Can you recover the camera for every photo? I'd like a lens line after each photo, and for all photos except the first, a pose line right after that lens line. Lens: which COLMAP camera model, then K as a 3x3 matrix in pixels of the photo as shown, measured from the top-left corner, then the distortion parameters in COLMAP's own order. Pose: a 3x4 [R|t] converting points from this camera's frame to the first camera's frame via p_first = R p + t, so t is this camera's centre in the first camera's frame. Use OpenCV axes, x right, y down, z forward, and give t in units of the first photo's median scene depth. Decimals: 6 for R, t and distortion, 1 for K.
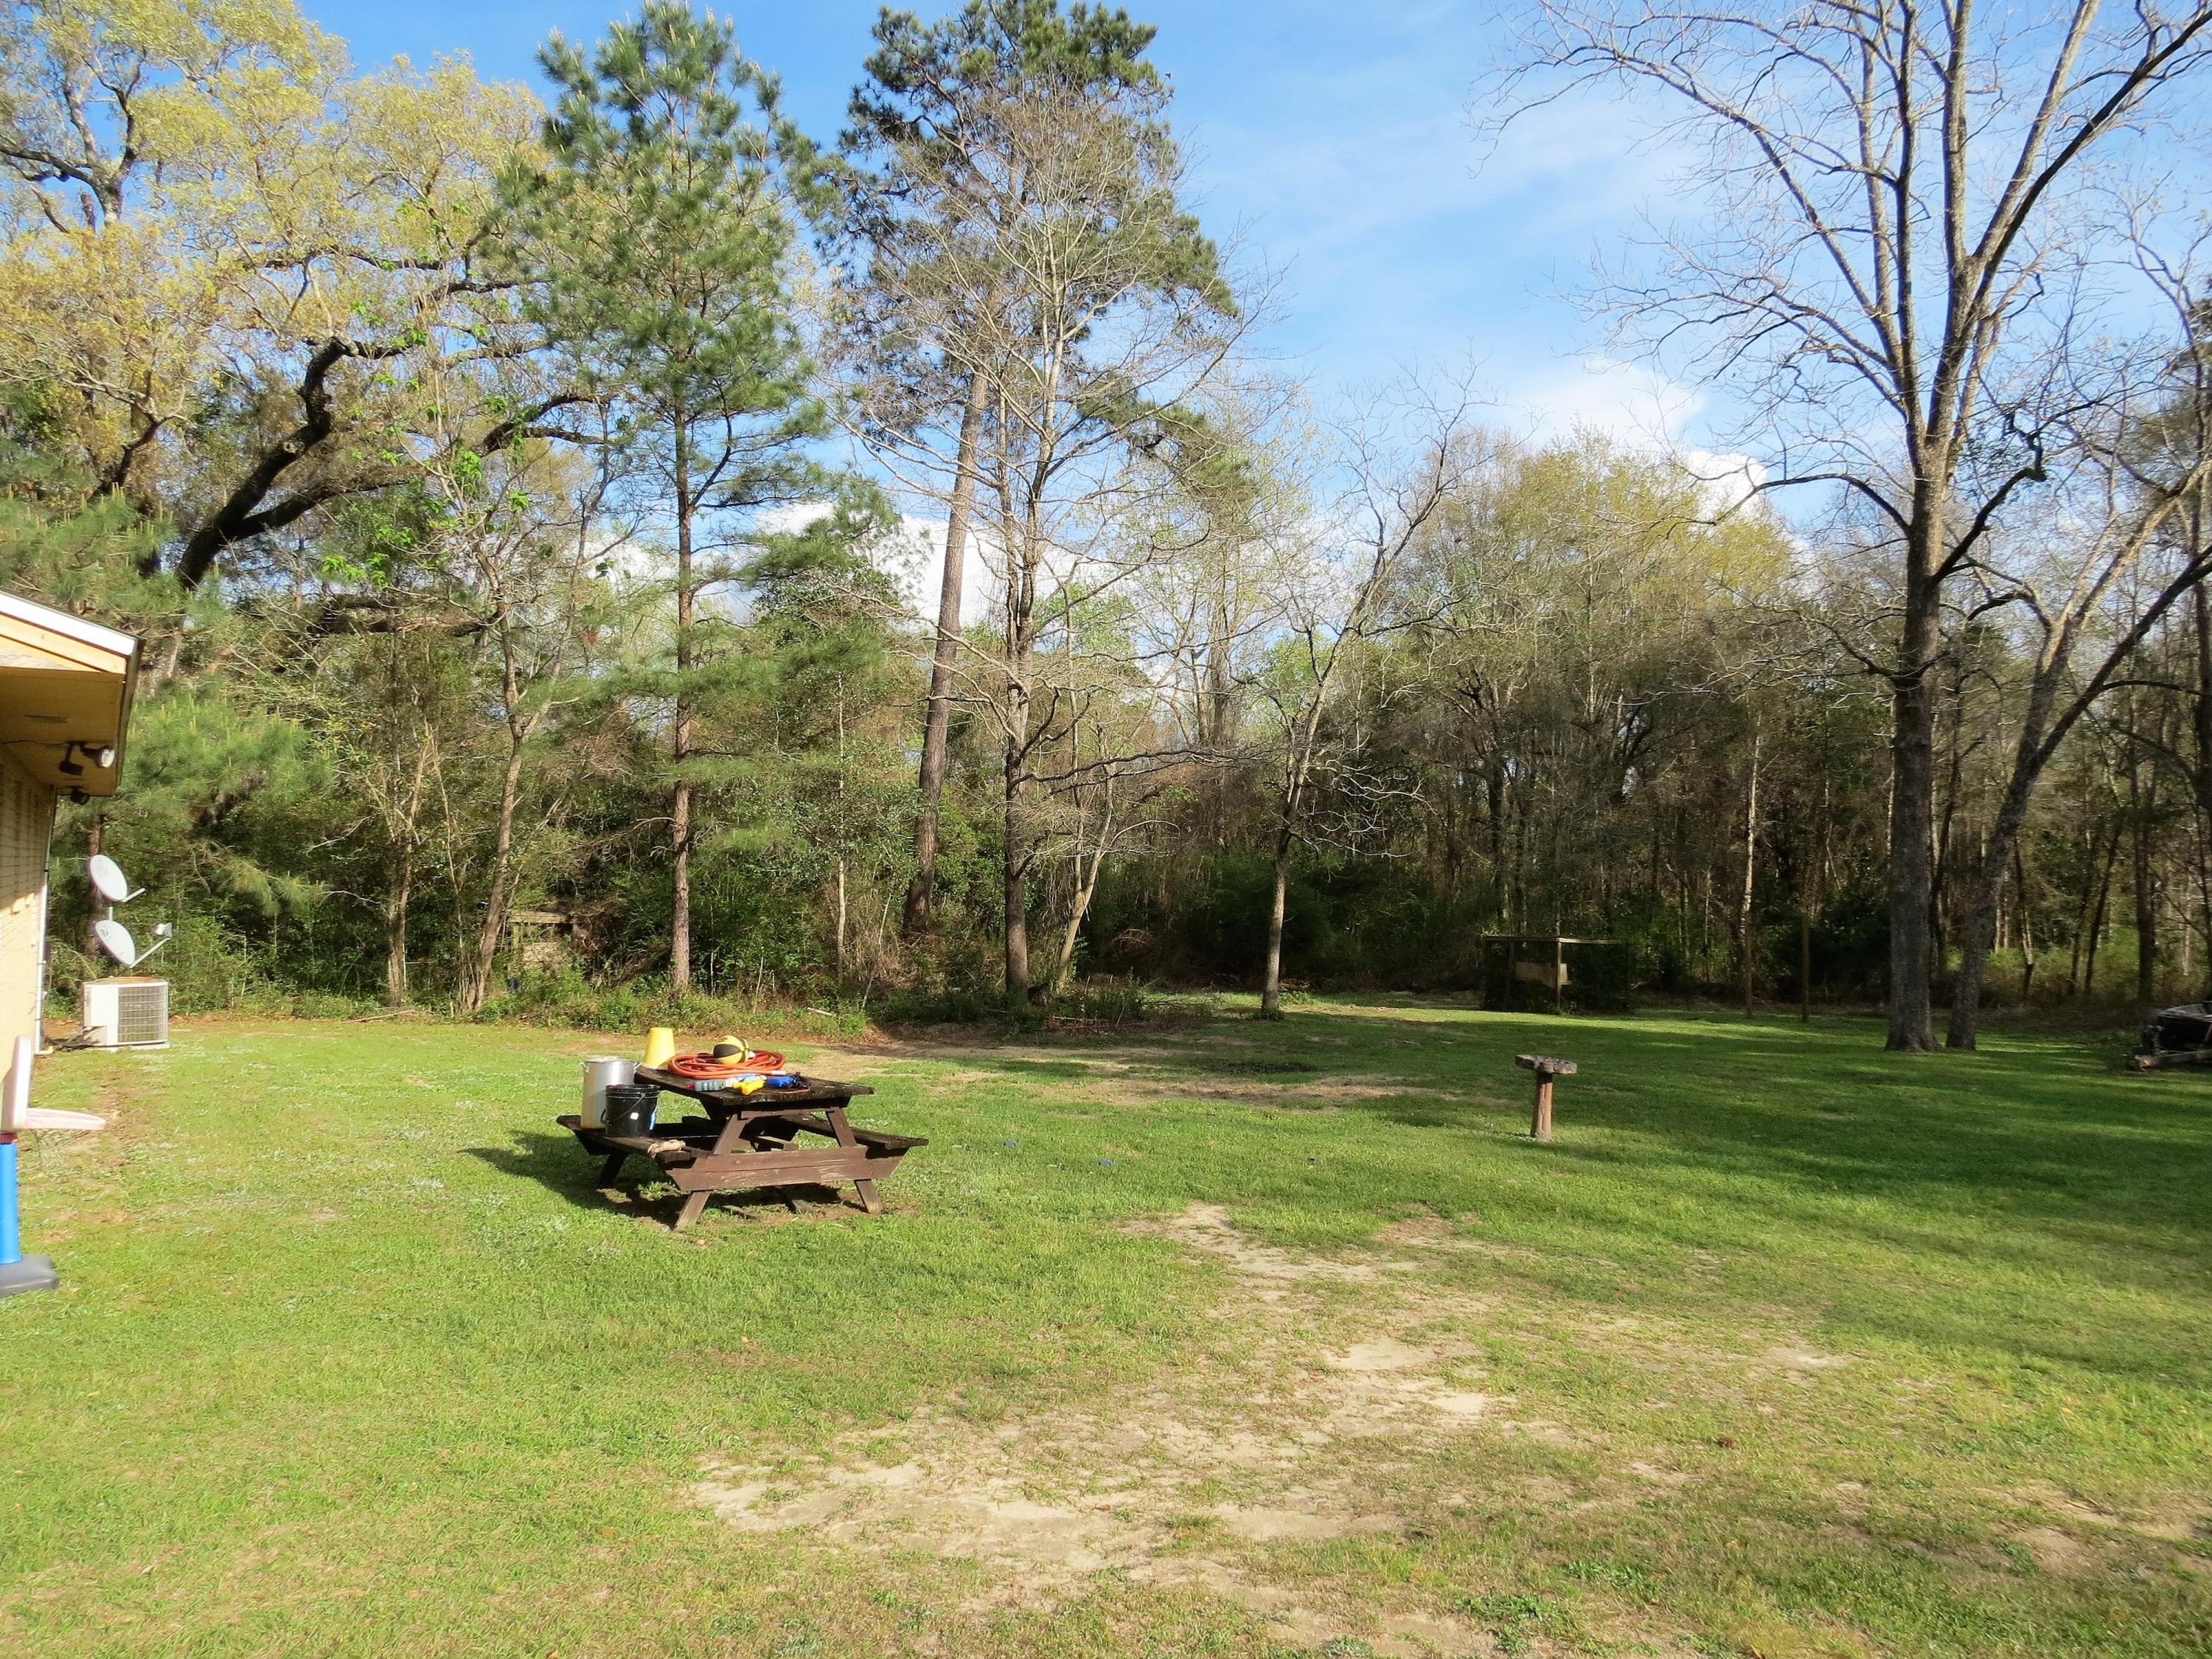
lens RADIAL K [[1570.8, 0, 1160.1], [0, 1570.8, 829.9], [0, 0, 1]] dist [-0.005054, -0.000637]
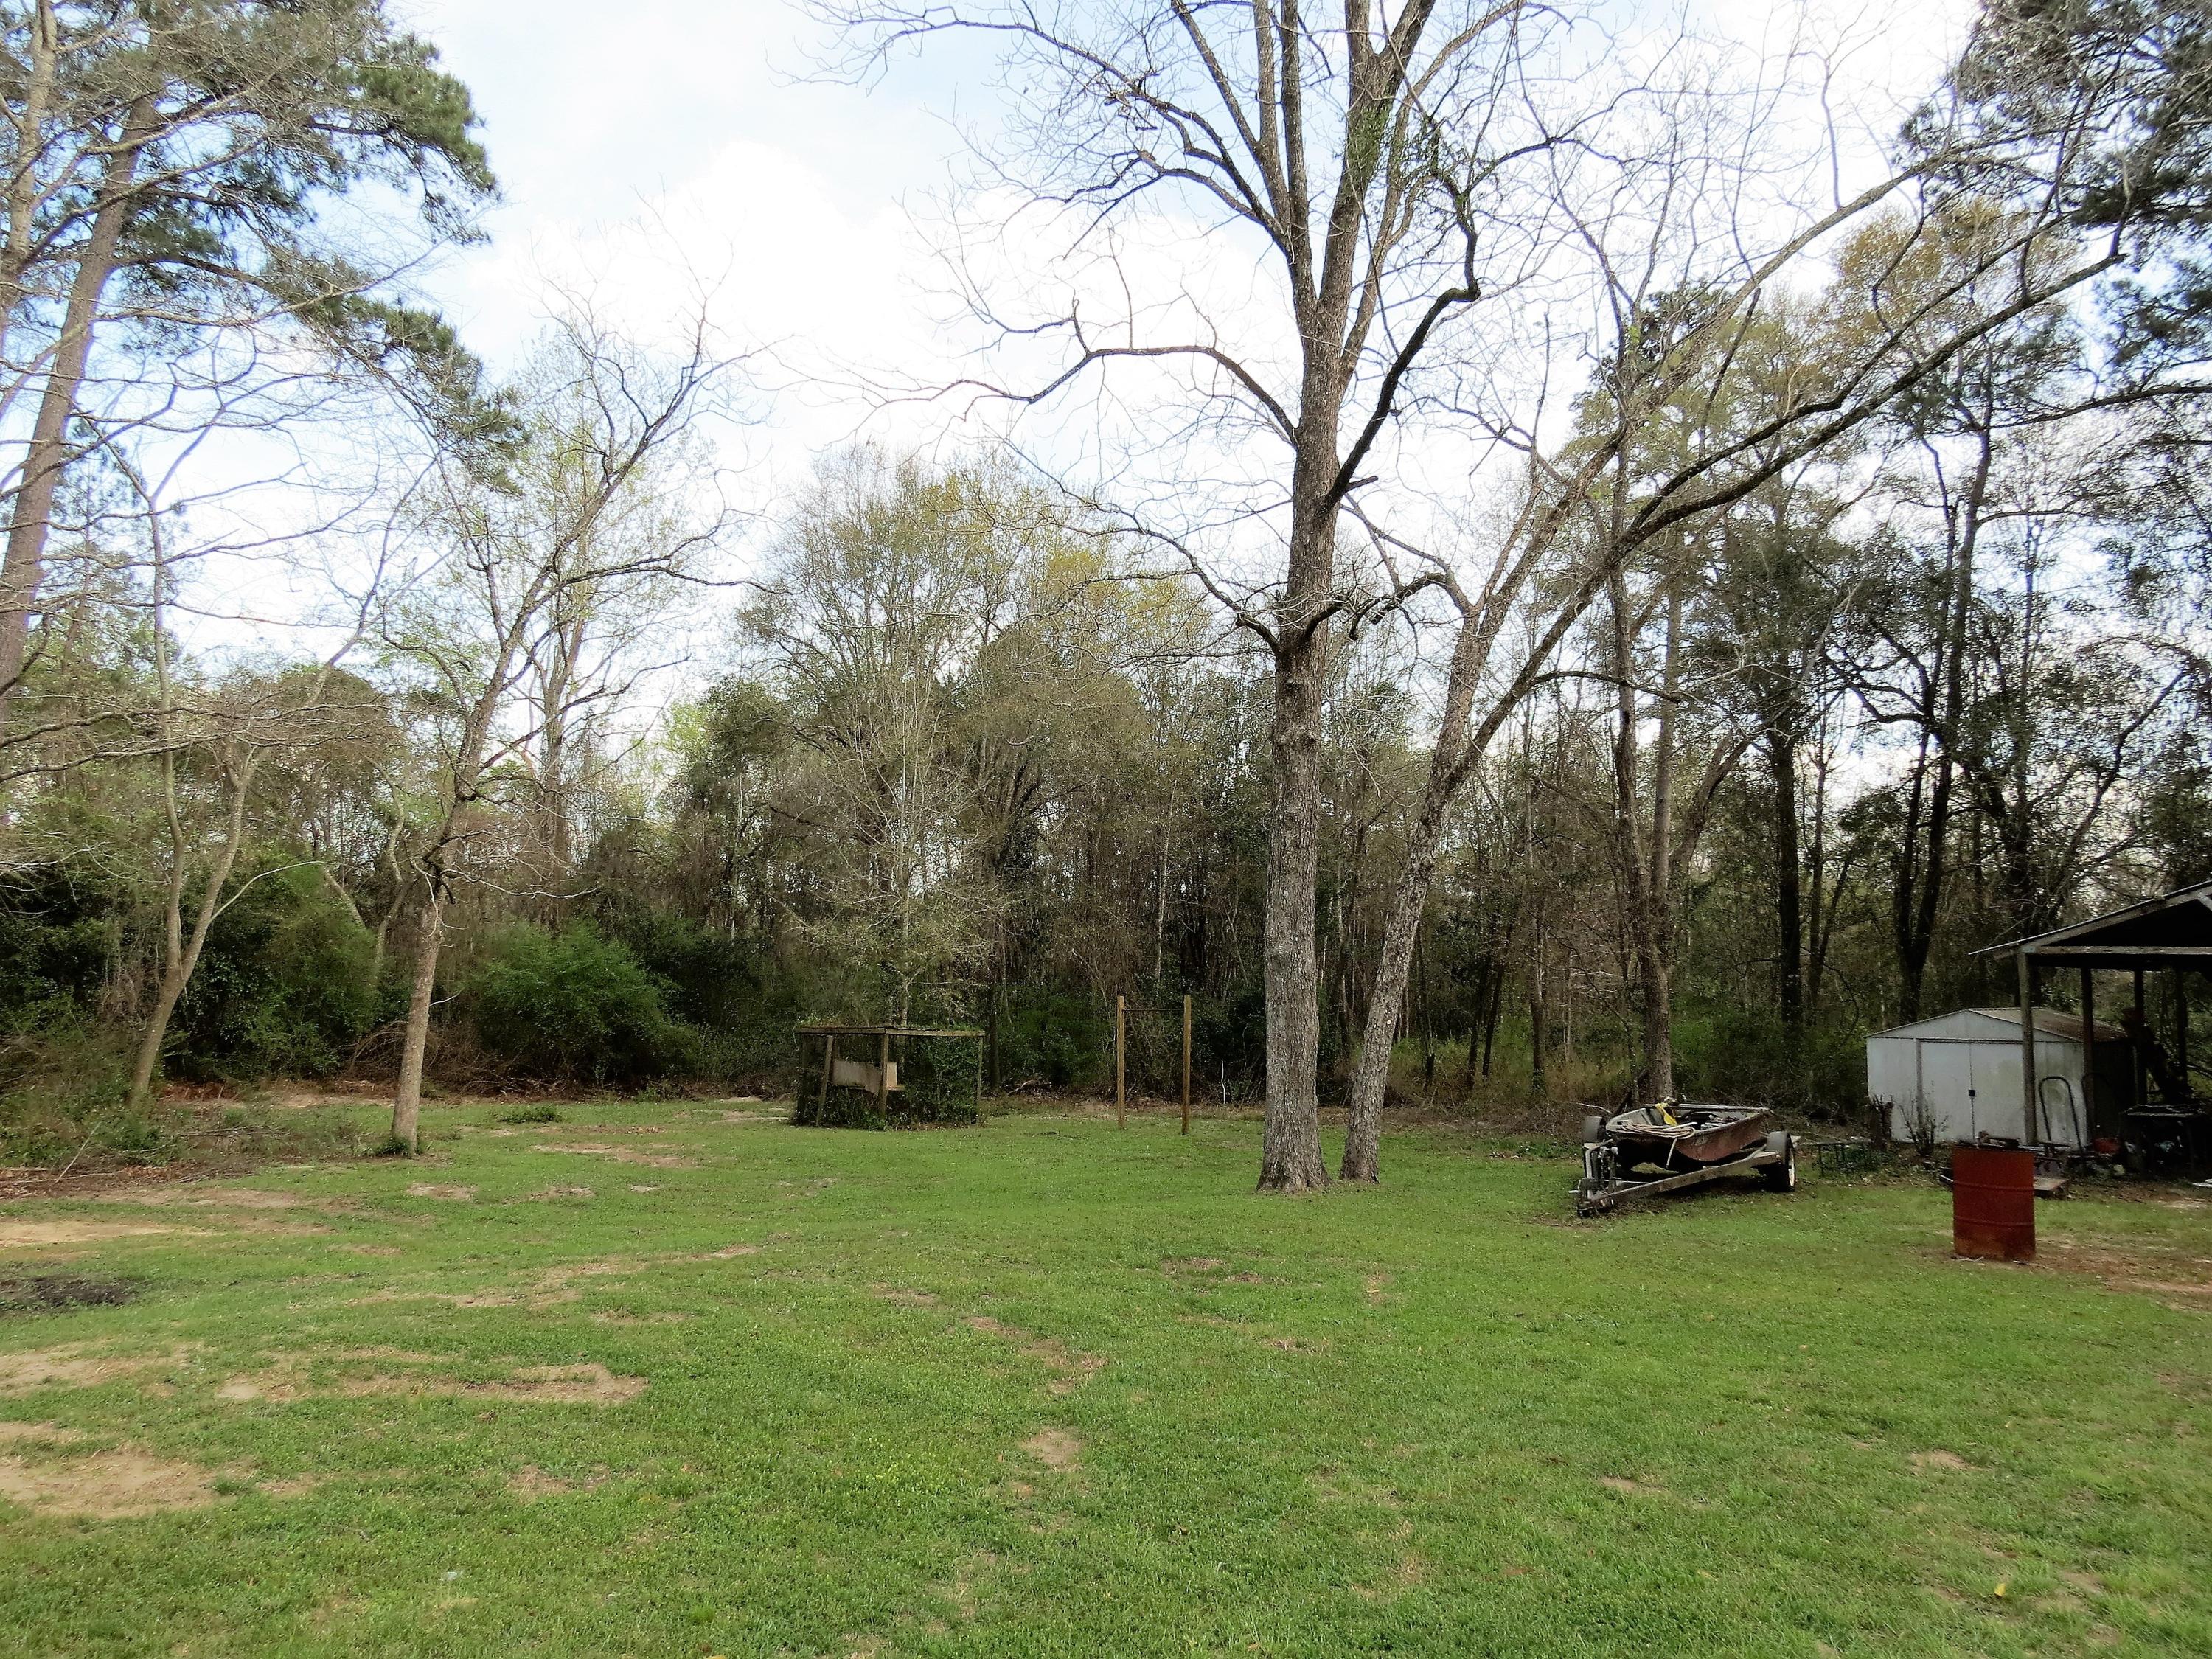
lens RADIAL K [[1570.8, 0, 1160.1], [0, 1570.8, 829.9], [0, 0, 1]] dist [-0.005054, -0.000637]
pose [[0.942823, 0.036749, 0.331262, 0.170024], [-0.016611, 0.997849, -0.063421, 0.025853], [-0.332880, 0.054292, 0.941405, 0.323234]]
